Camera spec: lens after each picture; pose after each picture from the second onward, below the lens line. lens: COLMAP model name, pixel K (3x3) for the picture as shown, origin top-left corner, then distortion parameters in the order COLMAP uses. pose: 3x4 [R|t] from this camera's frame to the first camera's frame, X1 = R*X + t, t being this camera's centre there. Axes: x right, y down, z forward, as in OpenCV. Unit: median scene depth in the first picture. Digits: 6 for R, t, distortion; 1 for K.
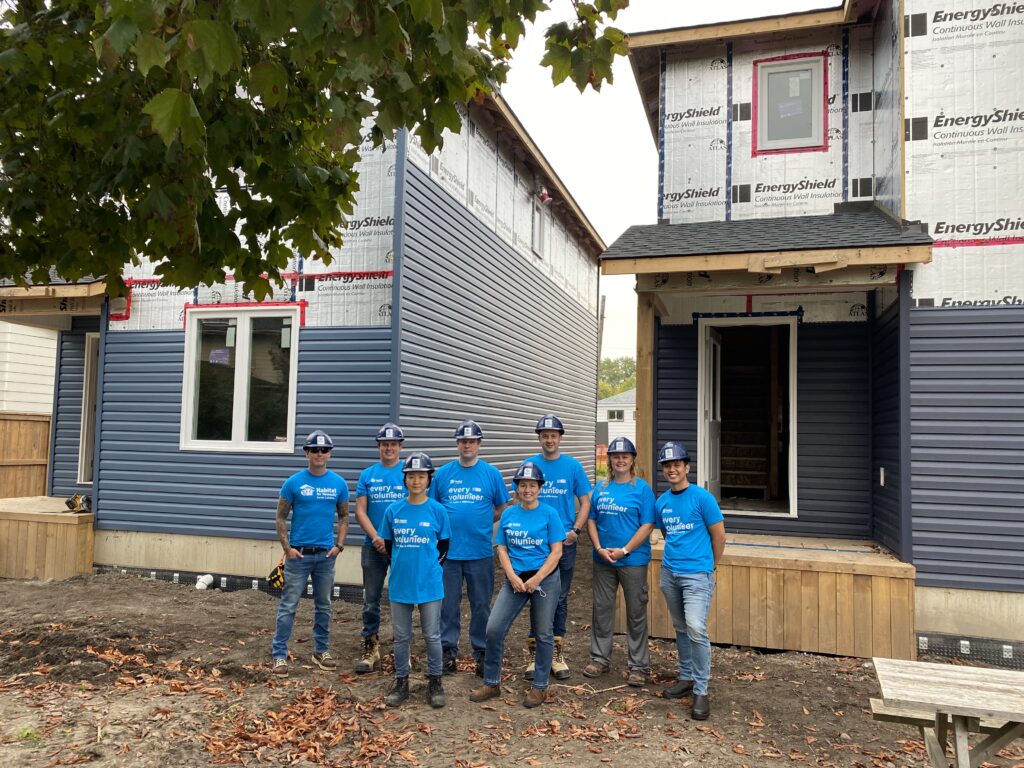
lens RADIAL K [[784.7, 0, 515.0], [0, 784.7, 388.1], [0, 0, 1]] dist [-0.006071, 0.002330]
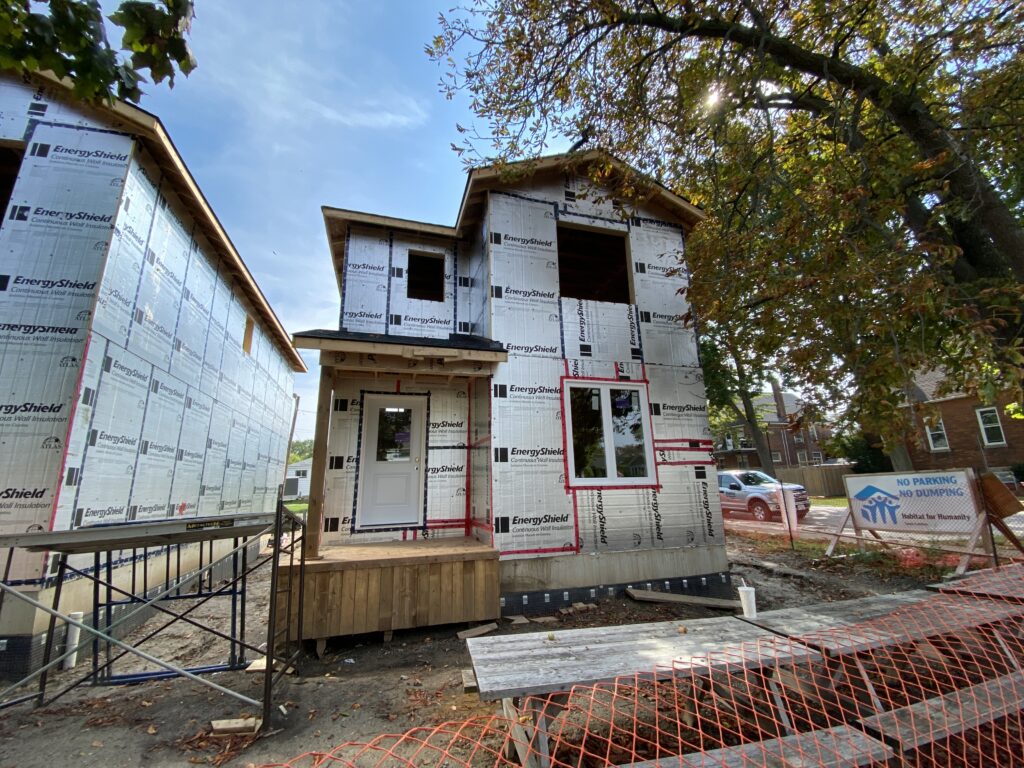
lens RADIAL K [[417.7, 0, 508.5], [0, 417.7, 388.7], [0, 0, 1]] dist [-0.001454, -0.000236]
pose [[0.837902, 0.084994, 0.539162, 0.035007], [0.011490, 0.984836, -0.173107, 0.040745], [-0.545700, 0.151242, 0.824220, 0.194907]]
